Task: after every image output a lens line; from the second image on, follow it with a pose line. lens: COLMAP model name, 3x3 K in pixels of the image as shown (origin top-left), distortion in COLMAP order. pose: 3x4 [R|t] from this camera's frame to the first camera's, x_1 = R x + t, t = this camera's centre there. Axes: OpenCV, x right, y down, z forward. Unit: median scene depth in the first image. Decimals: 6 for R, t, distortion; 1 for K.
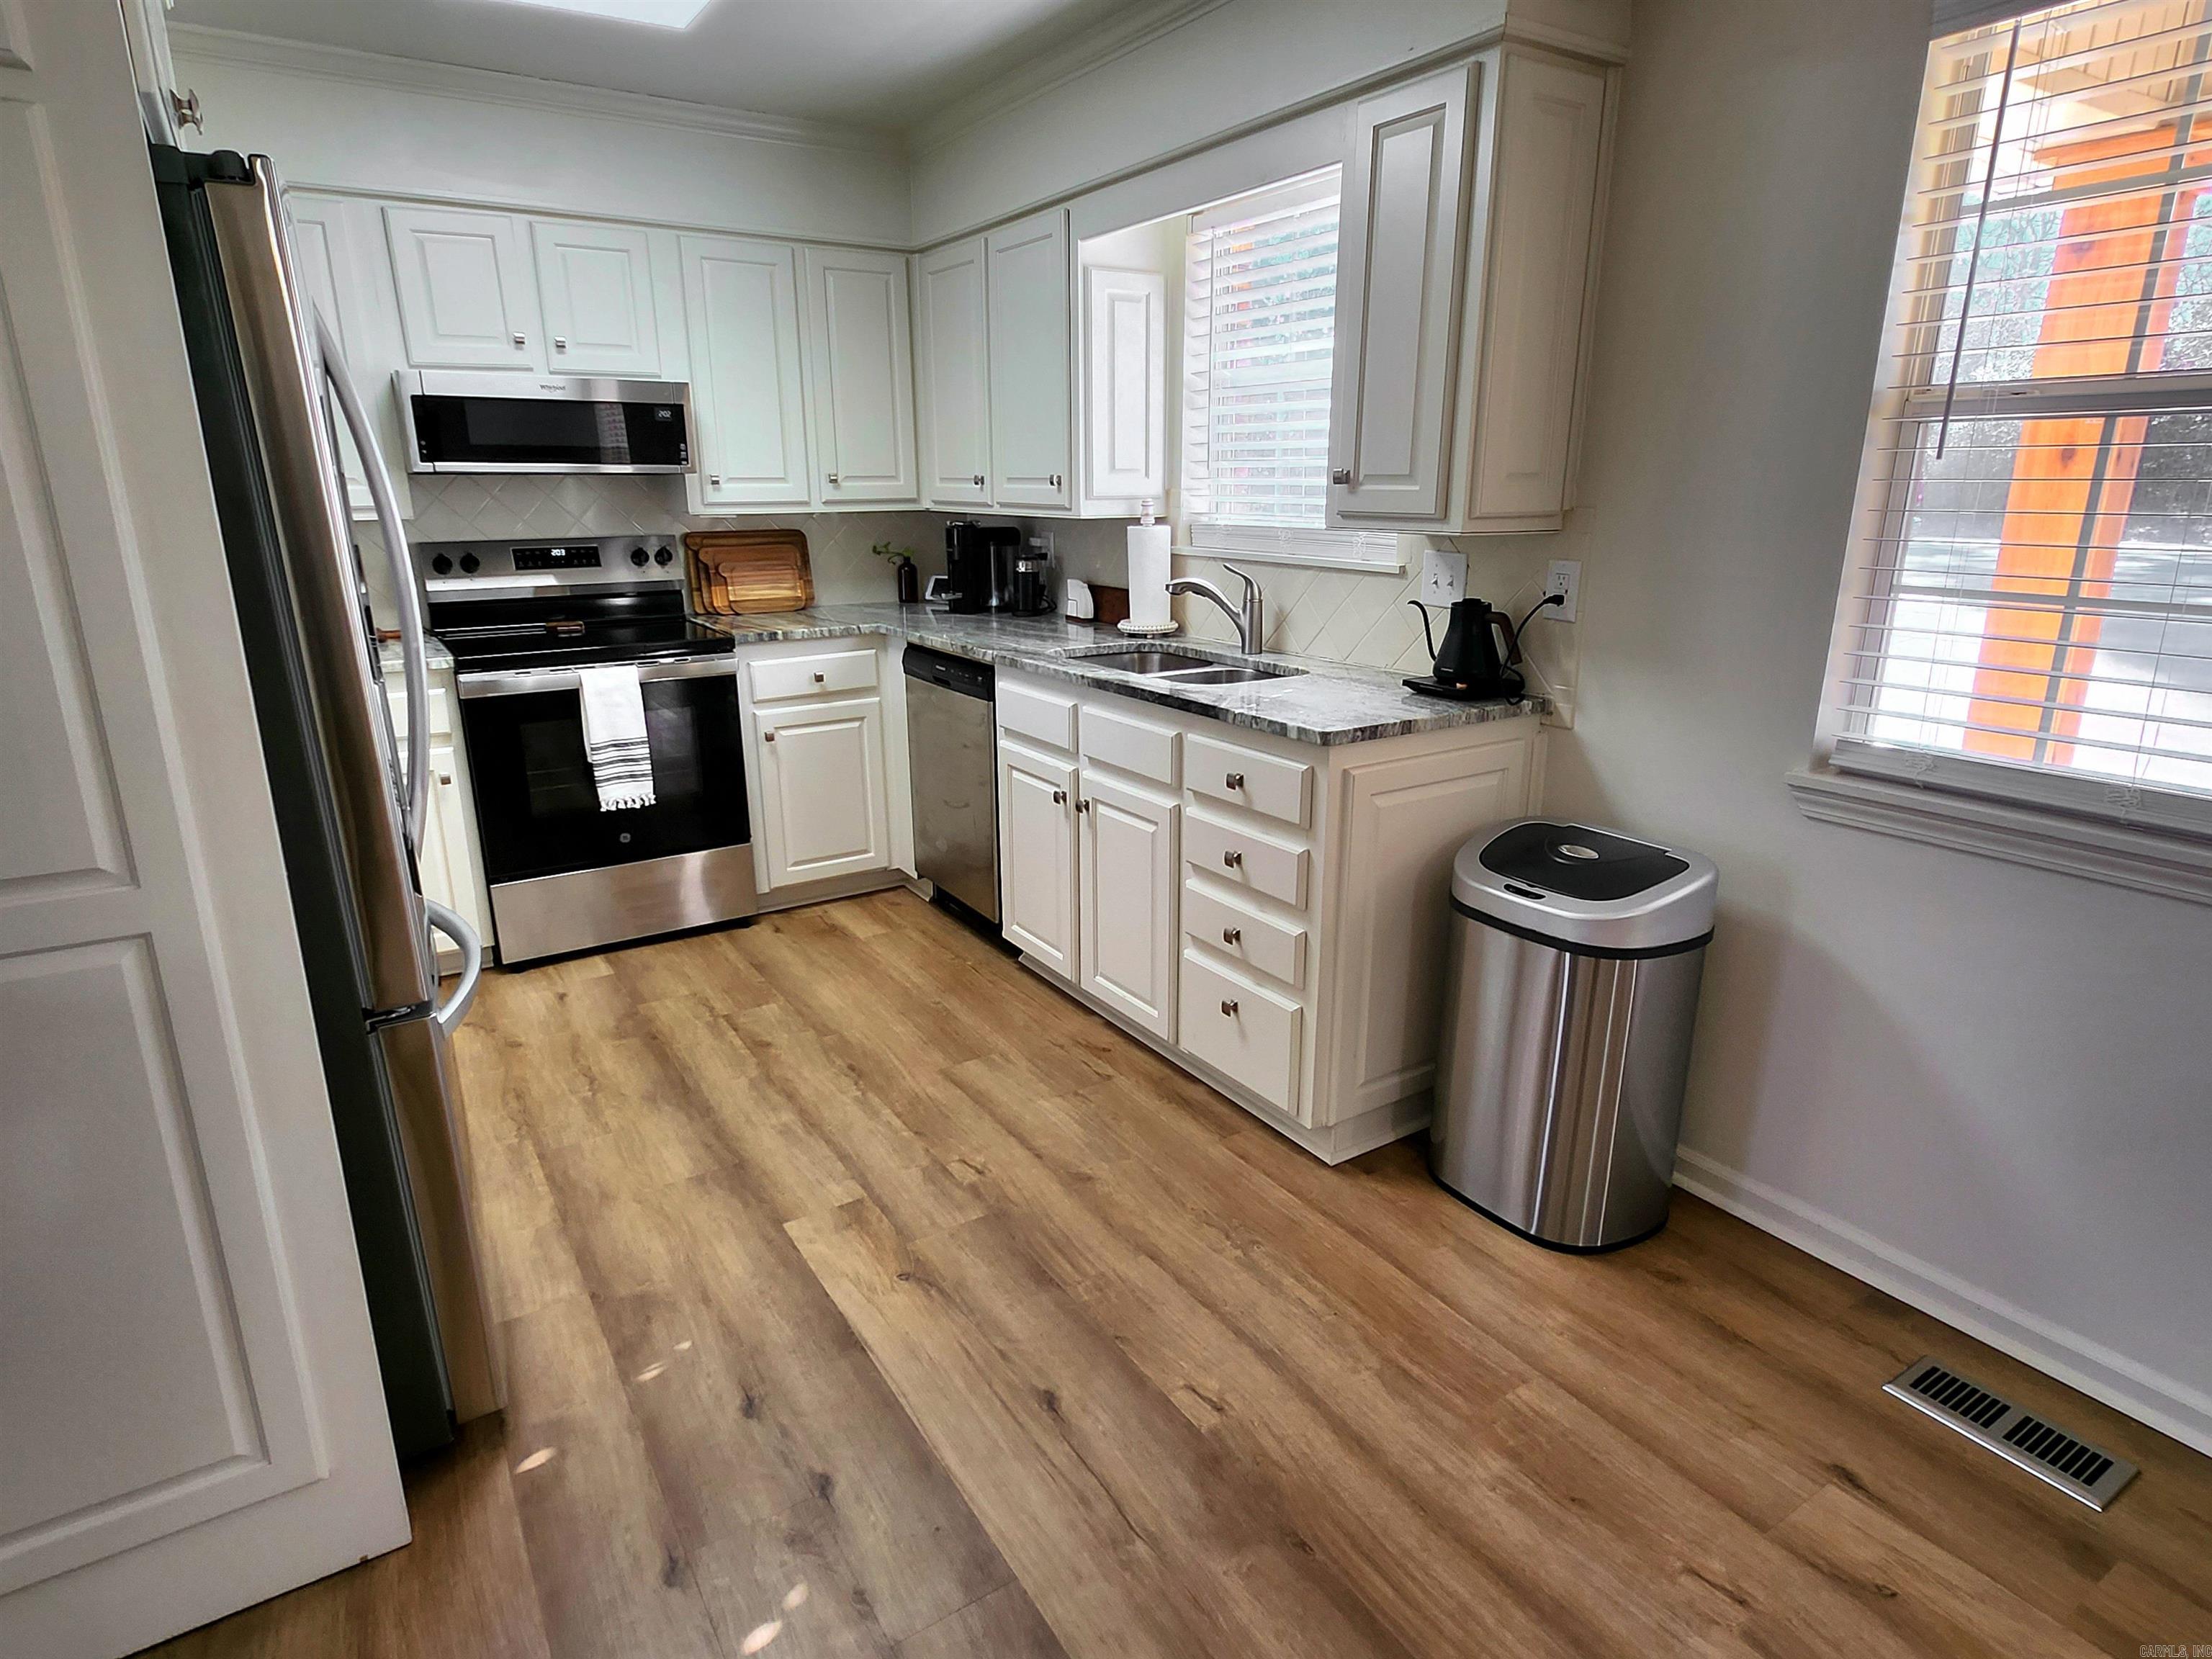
lens RADIAL K [[1235.8, 0, 1105.0], [0, 1235.8, 820.0], [0, 0, 1]] dist [0.025583, 0.000472]
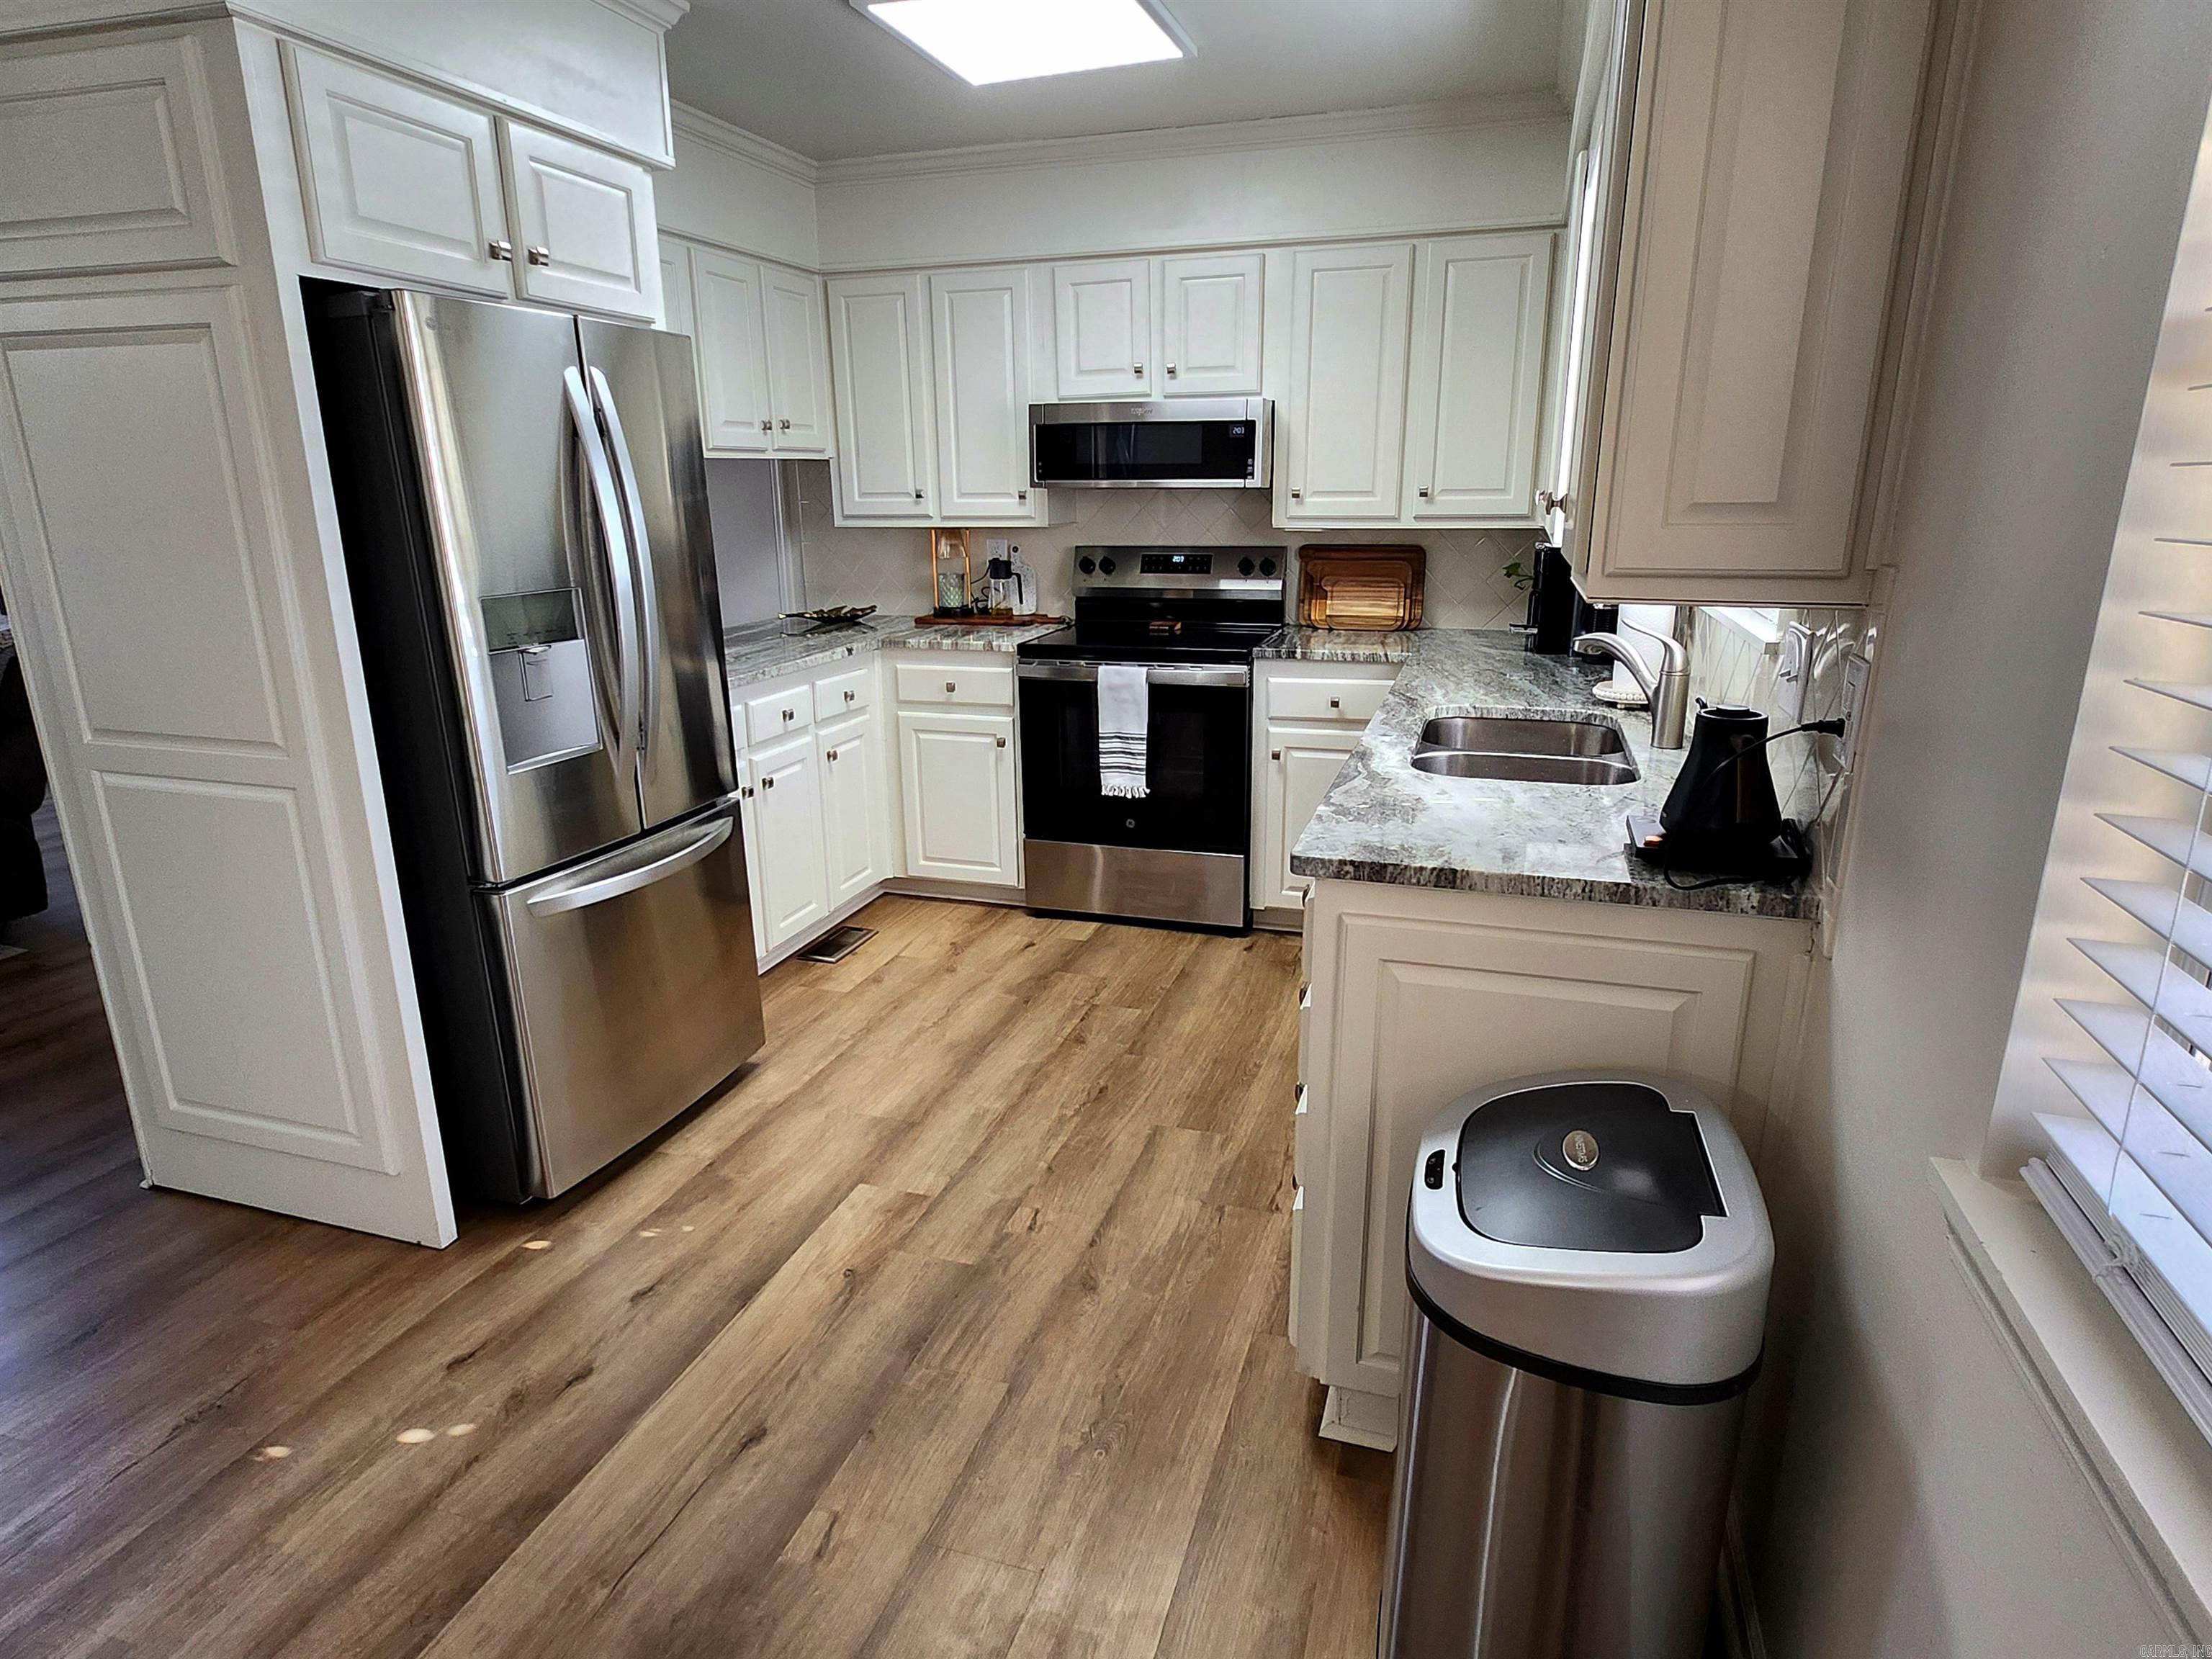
lens RADIAL K [[1230.9, 0, 1106.0], [0, 1230.9, 829.5], [0, 0, 1]] dist [0.002061, 0.000538]
pose [[0.637823, 0.209967, -0.741010, 0.456502], [-0.204133, 0.973799, 0.100222, -0.096399], [0.742638, 0.087340, 0.663973, 0.309212]]
